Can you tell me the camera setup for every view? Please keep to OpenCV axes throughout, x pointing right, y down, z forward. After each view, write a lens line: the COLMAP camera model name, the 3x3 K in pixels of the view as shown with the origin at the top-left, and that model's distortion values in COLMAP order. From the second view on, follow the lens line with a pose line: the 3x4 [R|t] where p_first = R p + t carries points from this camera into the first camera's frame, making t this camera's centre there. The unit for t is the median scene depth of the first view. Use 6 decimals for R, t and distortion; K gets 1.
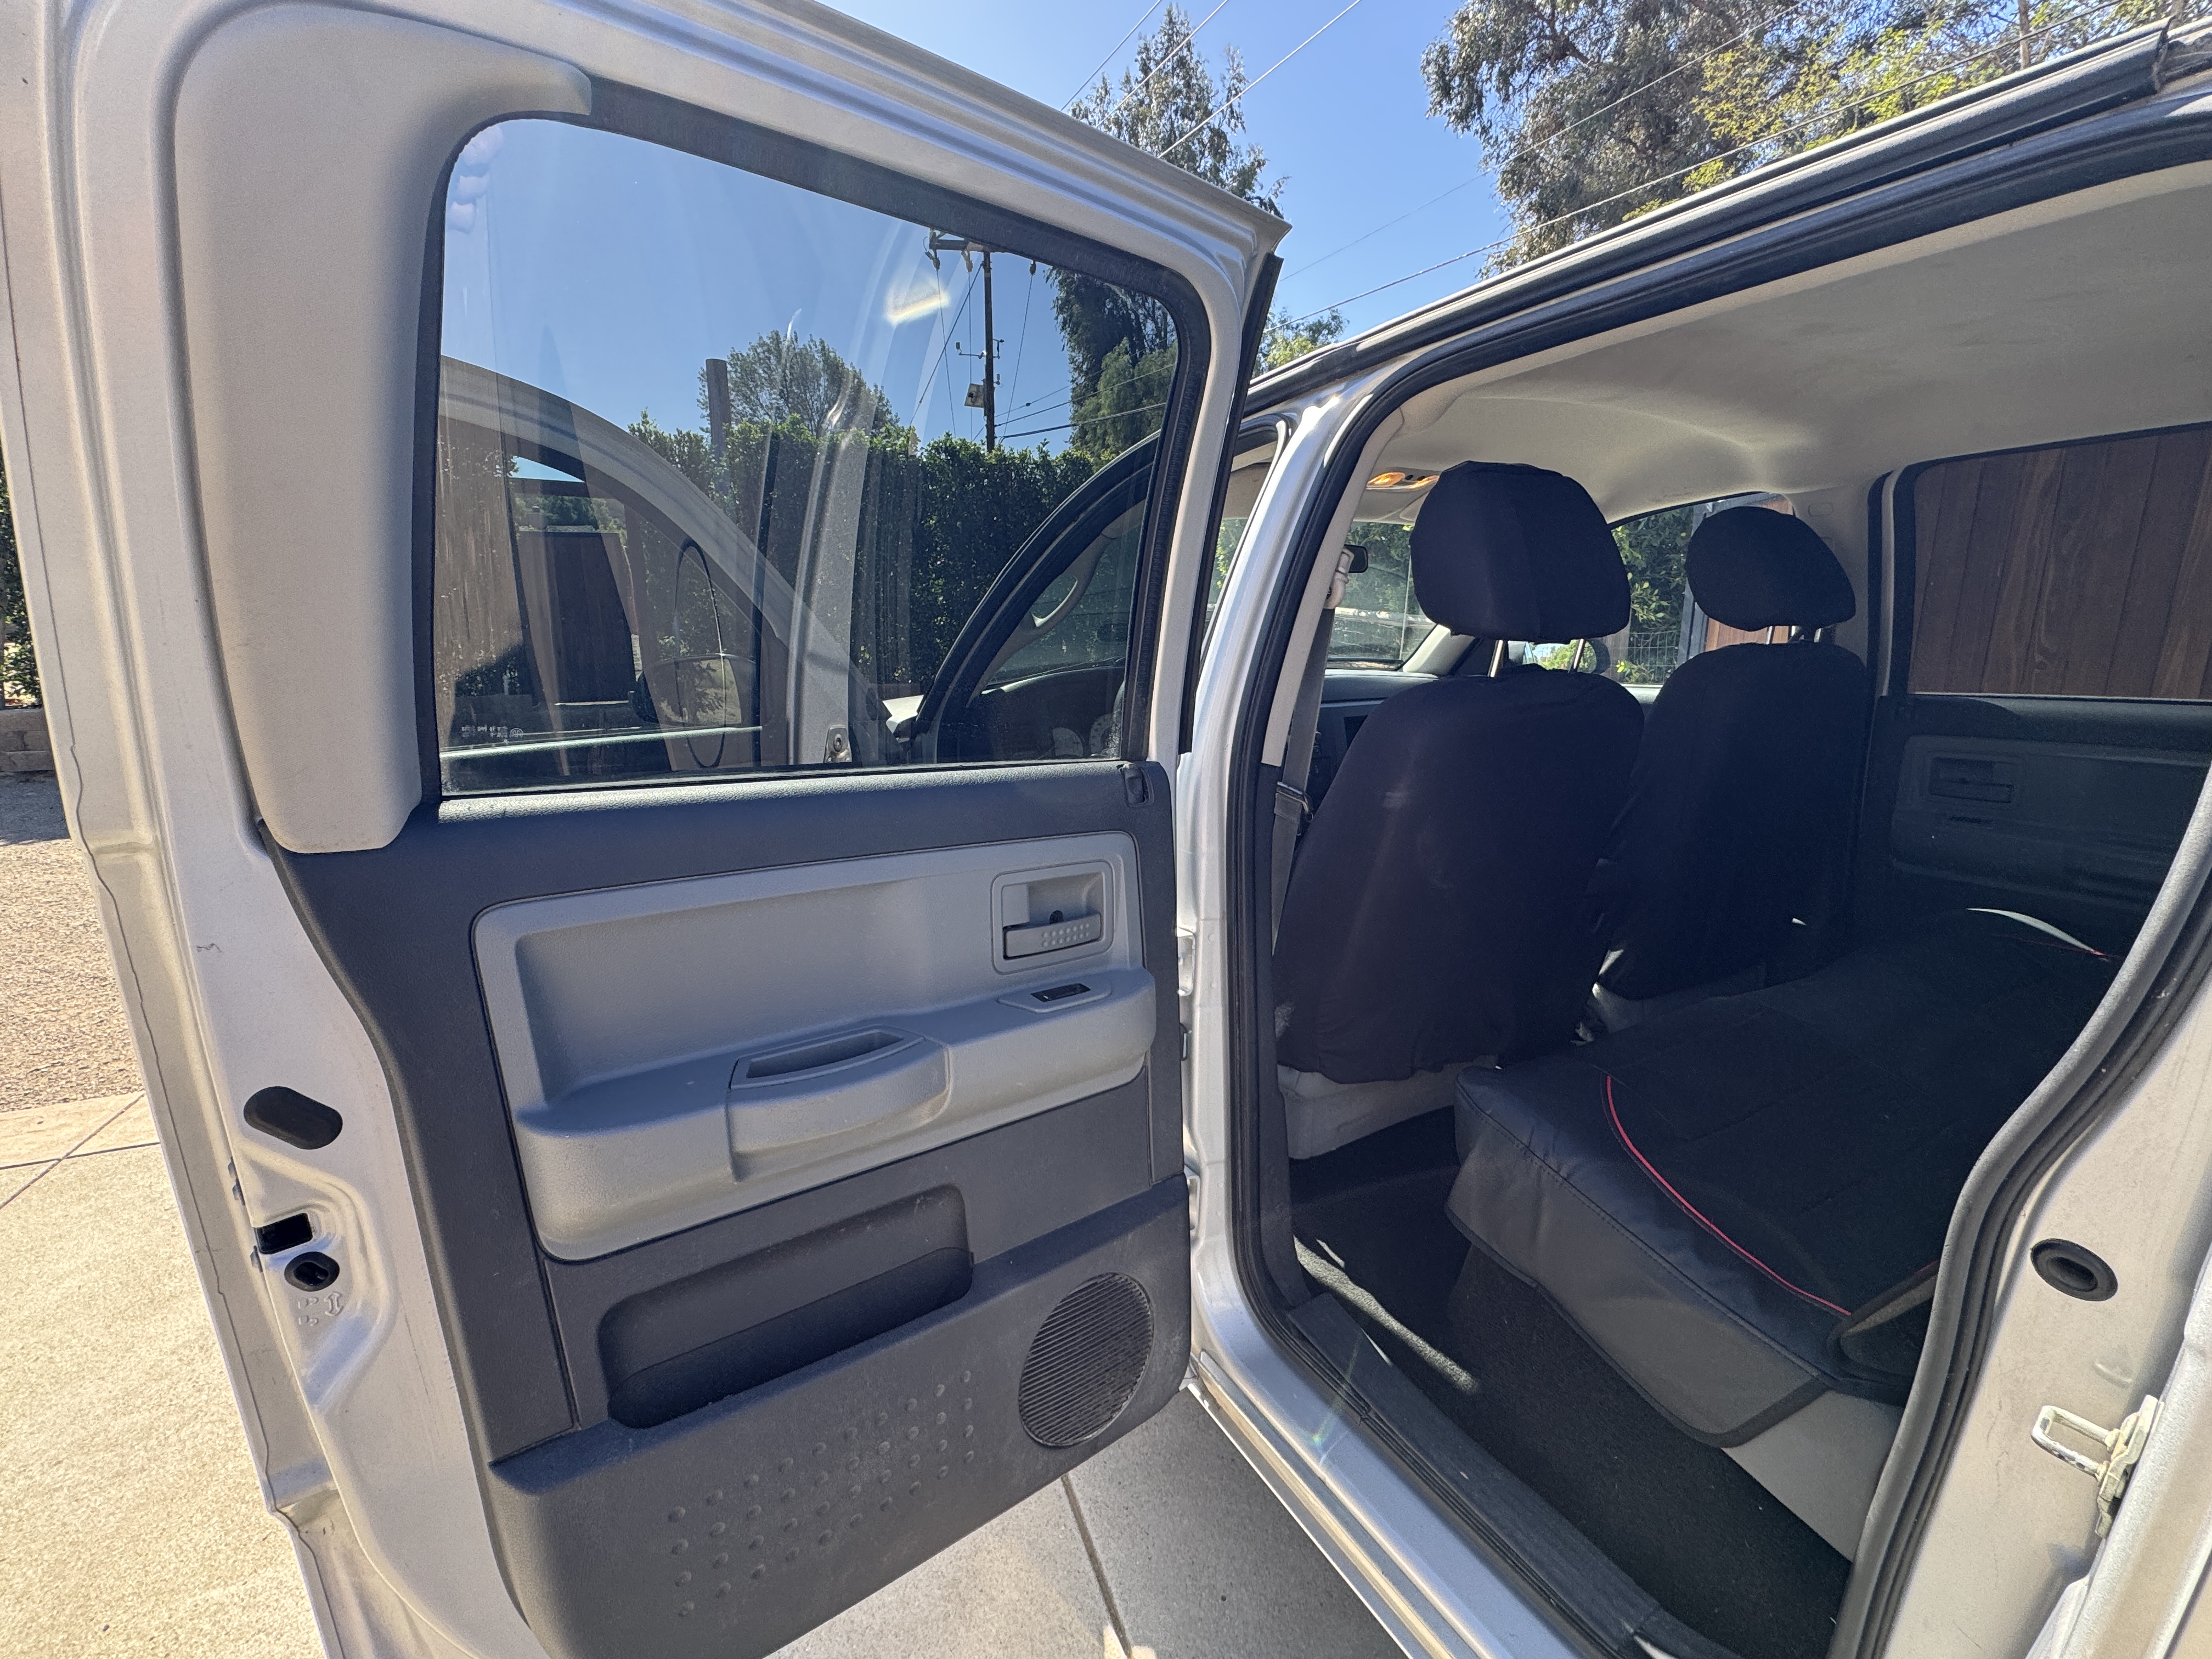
lens RADIAL K [[939.4, 0, 1107.3], [0, 939.4, 819.7], [0, 0, 1]] dist [0.000207, -0.001214]
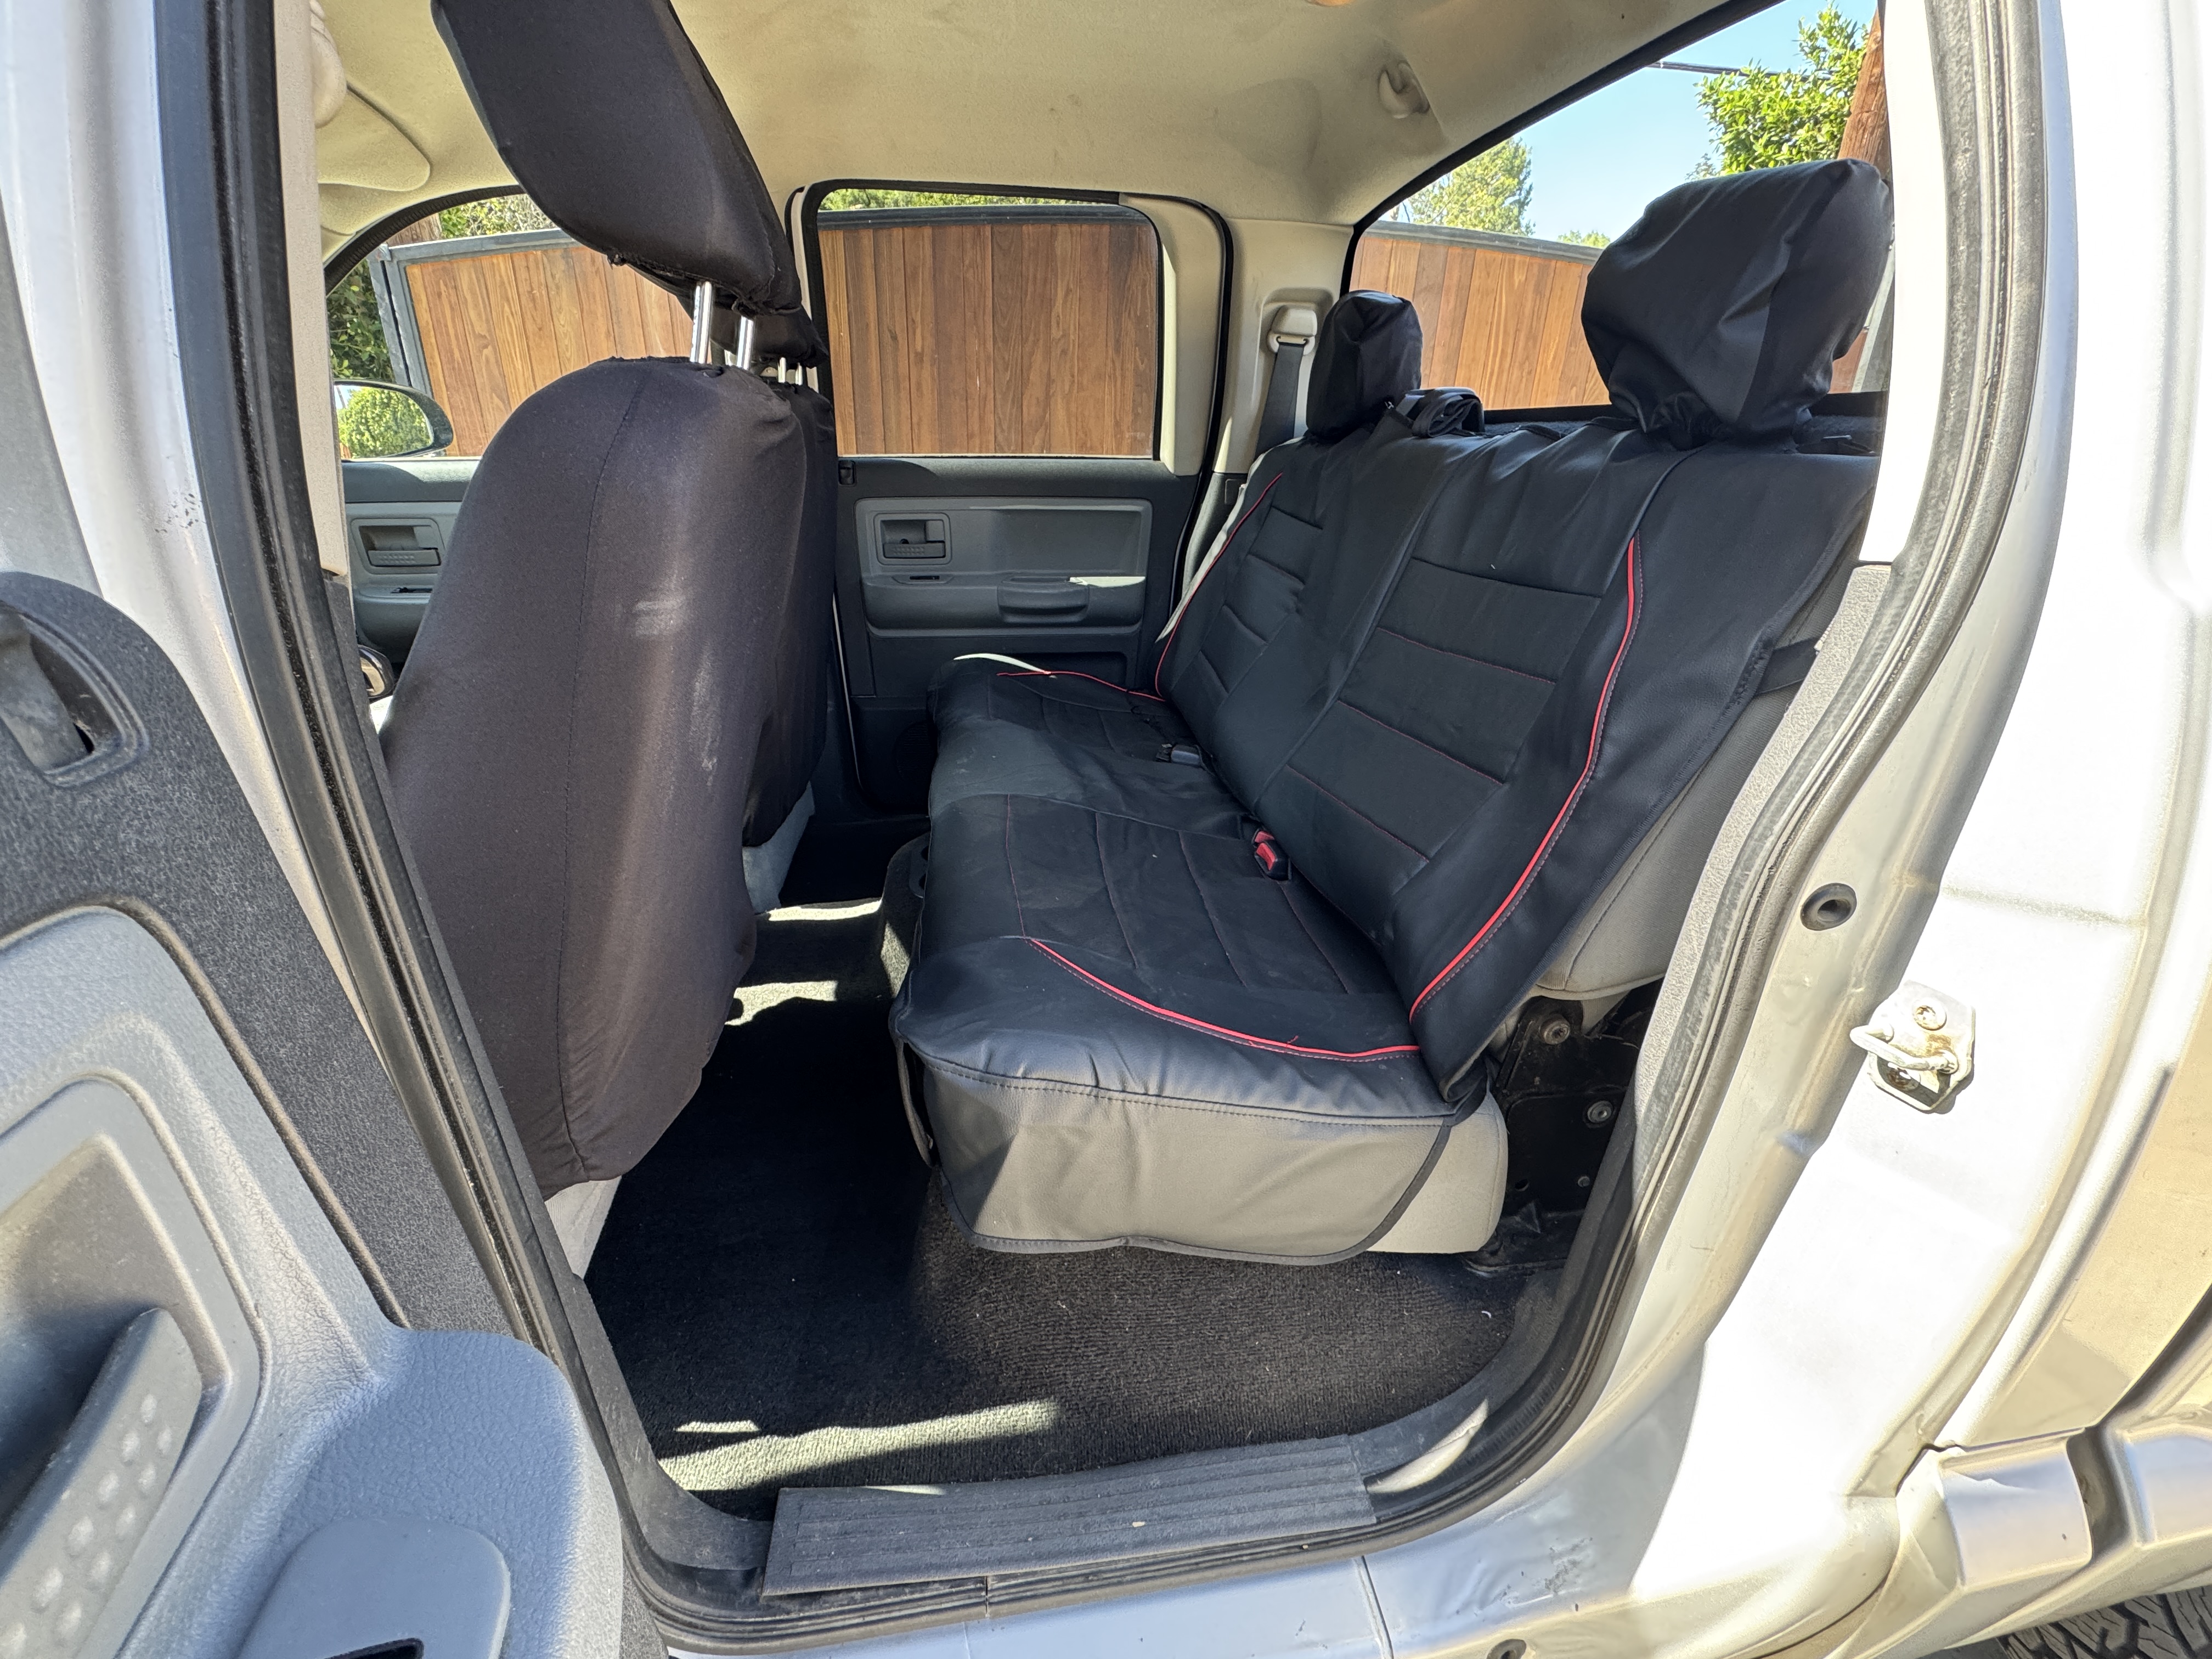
lens RADIAL K [[939.4, 0, 1100.9], [0, 939.4, 826.8], [0, 0, 1]] dist [0.000207, -0.001214]
pose [[0.353107, -0.339233, 0.871915, -0.020177], [0.167837, 0.939799, 0.297673, -0.007699], [-0.920405, 0.041229, 0.388786, 0.179769]]
